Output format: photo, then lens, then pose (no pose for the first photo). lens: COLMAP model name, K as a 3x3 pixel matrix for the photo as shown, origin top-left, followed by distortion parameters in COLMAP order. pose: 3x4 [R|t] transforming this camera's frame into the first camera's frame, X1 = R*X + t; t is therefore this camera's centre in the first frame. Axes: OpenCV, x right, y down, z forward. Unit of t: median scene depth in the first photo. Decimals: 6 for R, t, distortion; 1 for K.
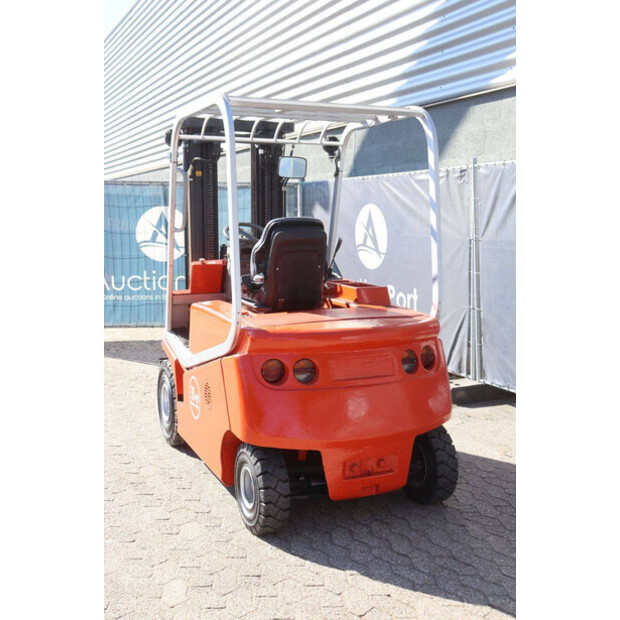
lens RADIAL K [[748.8, 0, 310.0], [0, 748.8, 310.0], [0, 0, 1]] dist [0.014070, 0.008215]
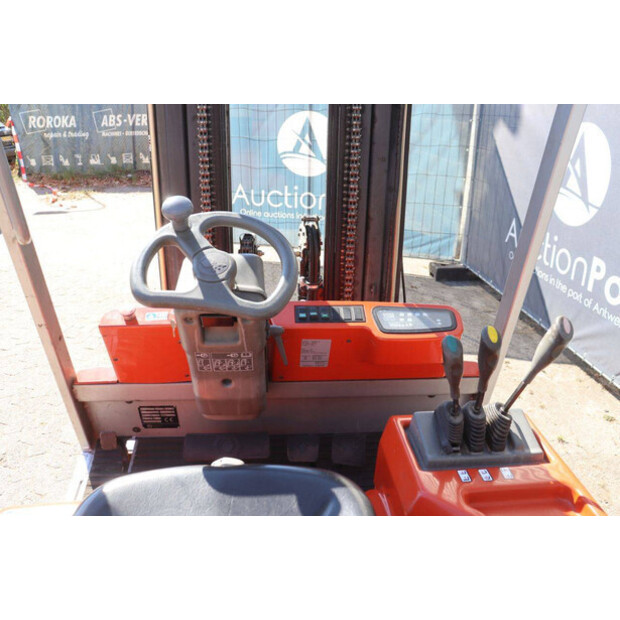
lens RADIAL K [[506.2, 0, 310.0], [0, 506.2, 310.0], [0, 0, 1]] dist [-0.185738, 0.173074]
pose [[0.942236, 0.143339, -0.302731, 0.013109], [-0.060540, 0.961801, 0.266972, -0.157965], [0.329434, -0.233223, 0.914921, 0.975398]]
